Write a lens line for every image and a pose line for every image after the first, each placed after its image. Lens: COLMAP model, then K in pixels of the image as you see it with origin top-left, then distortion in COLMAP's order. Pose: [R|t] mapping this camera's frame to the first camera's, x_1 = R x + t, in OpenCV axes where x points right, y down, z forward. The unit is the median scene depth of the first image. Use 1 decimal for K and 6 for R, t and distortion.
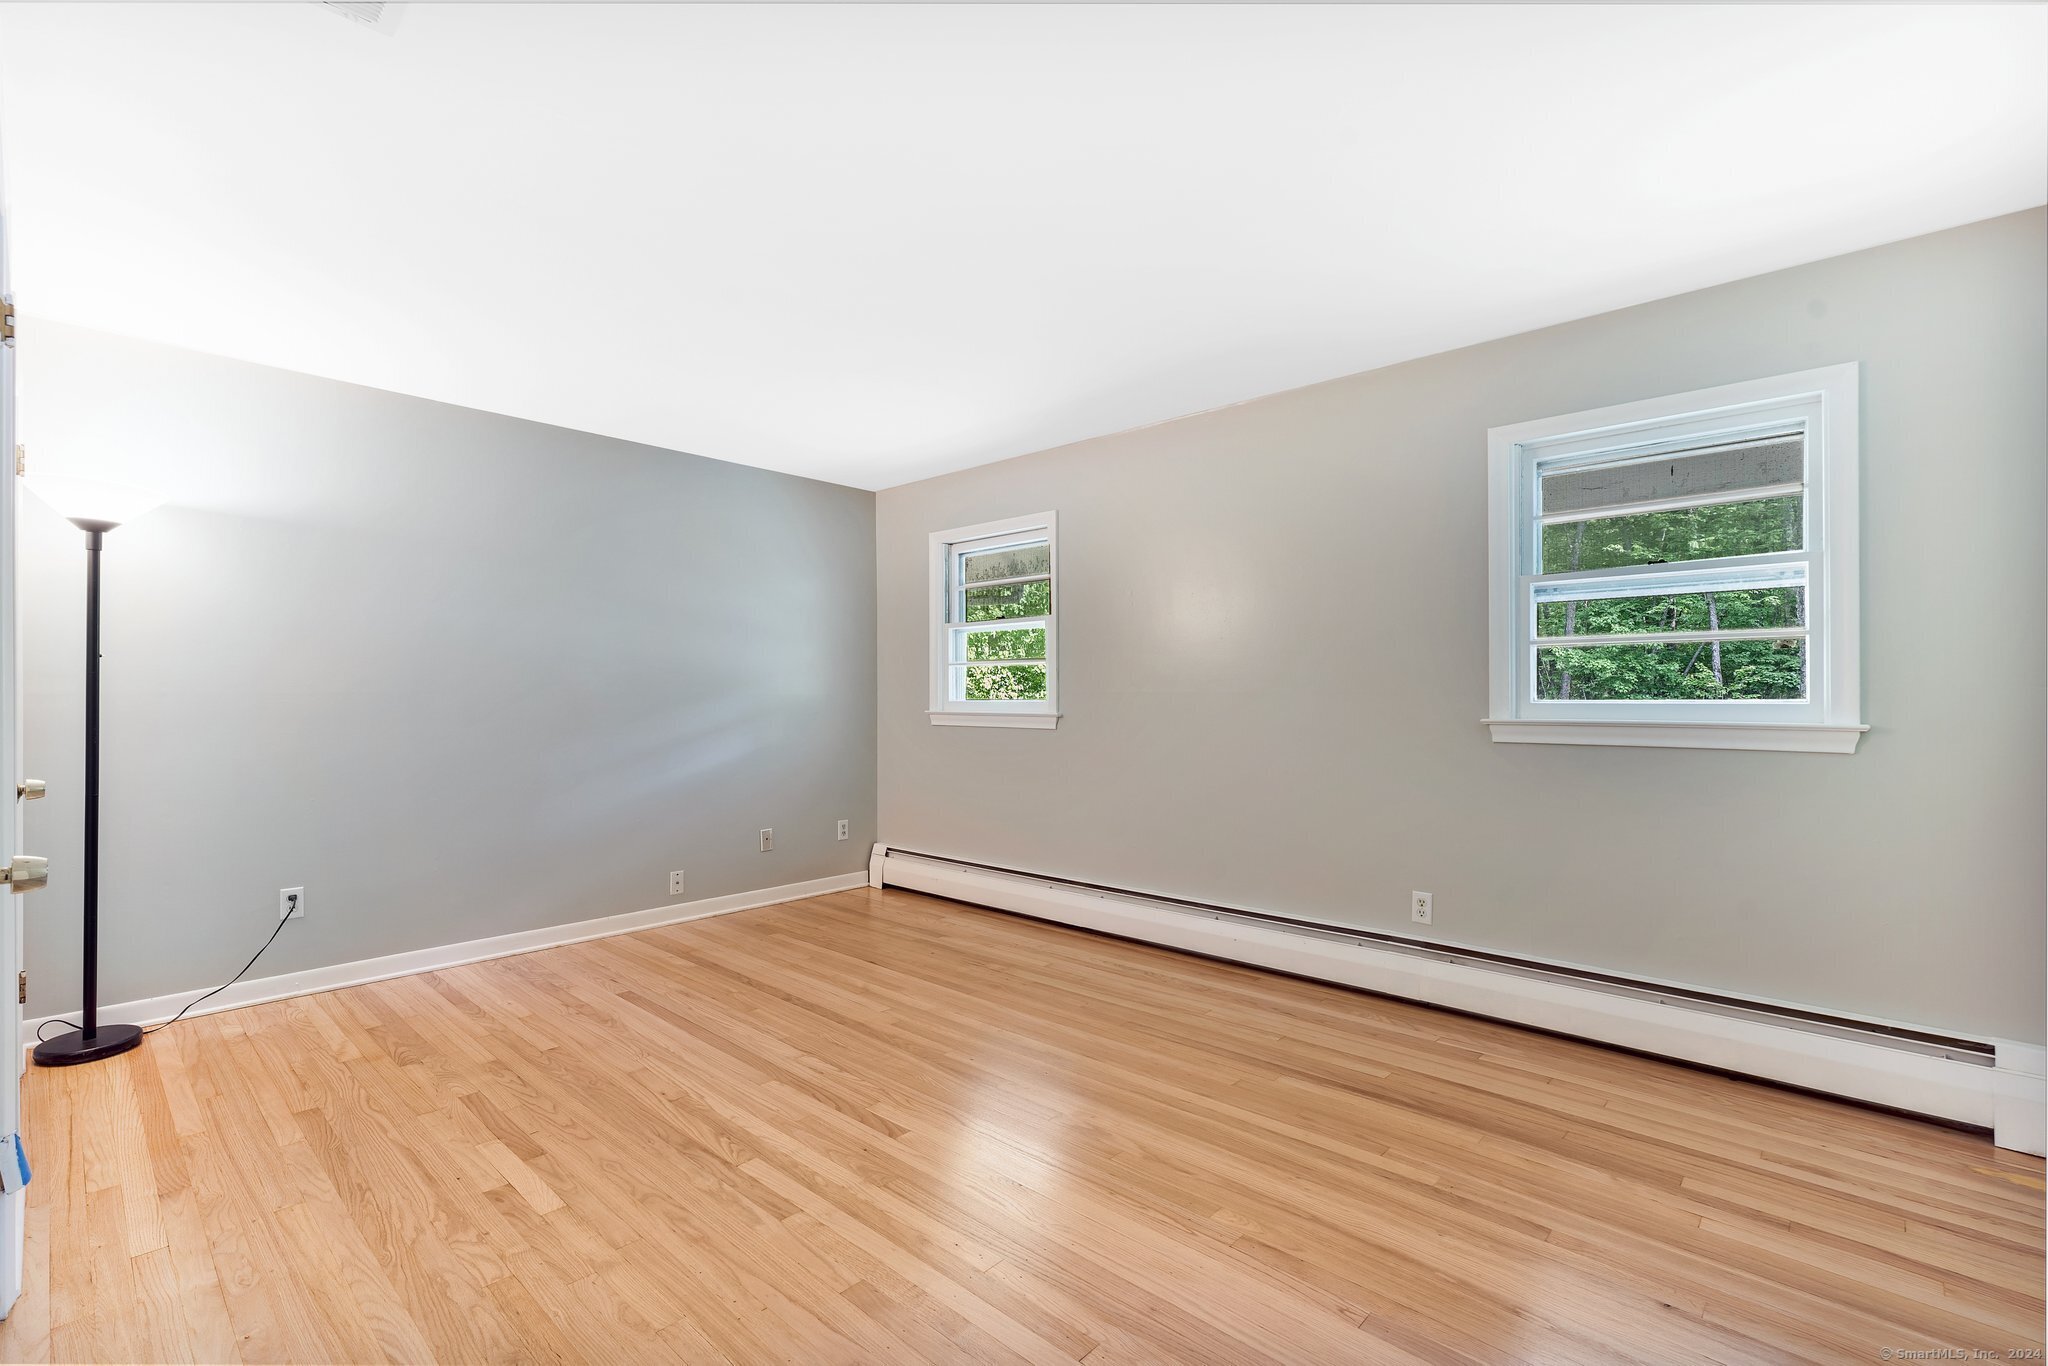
lens RADIAL K [[889.0, 0, 1017.1], [0, 889.0, 690.8], [0, 0, 1]] dist [0.006000, -0.000930]
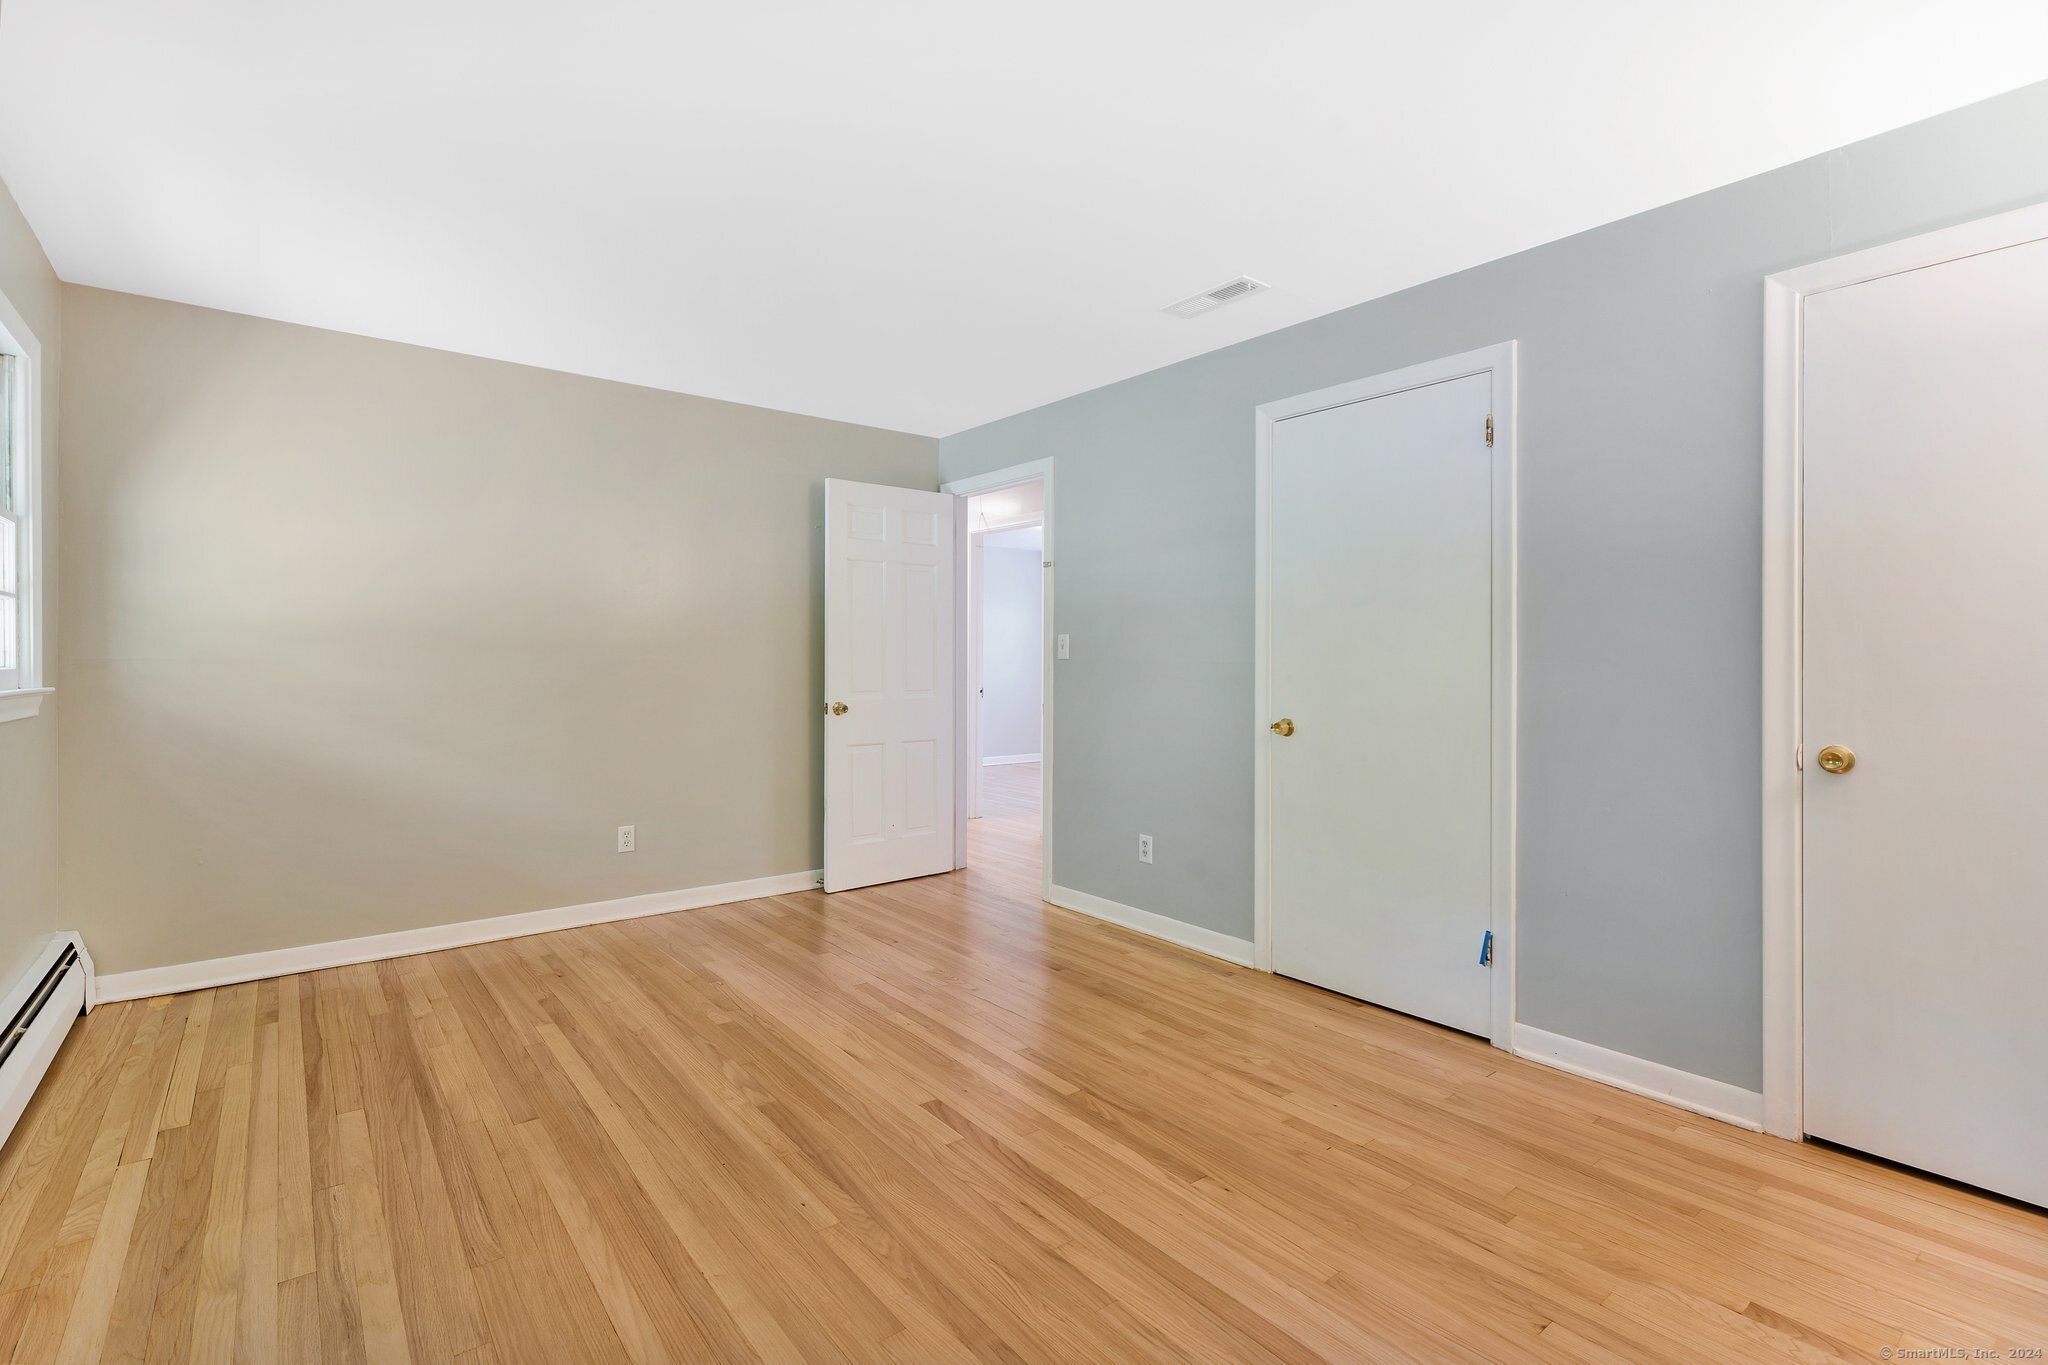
lens RADIAL K [[889.0, 0, 1024.0], [0, 889.0, 671.3], [0, 0, 1]] dist [0.006000, -0.000930]
pose [[-0.992649, -0.000664, 0.121029, -0.342366], [-0.000244, 0.999994, 0.003481, 0.013784], [-0.121031, 0.003426, -0.992643, 1.903488]]
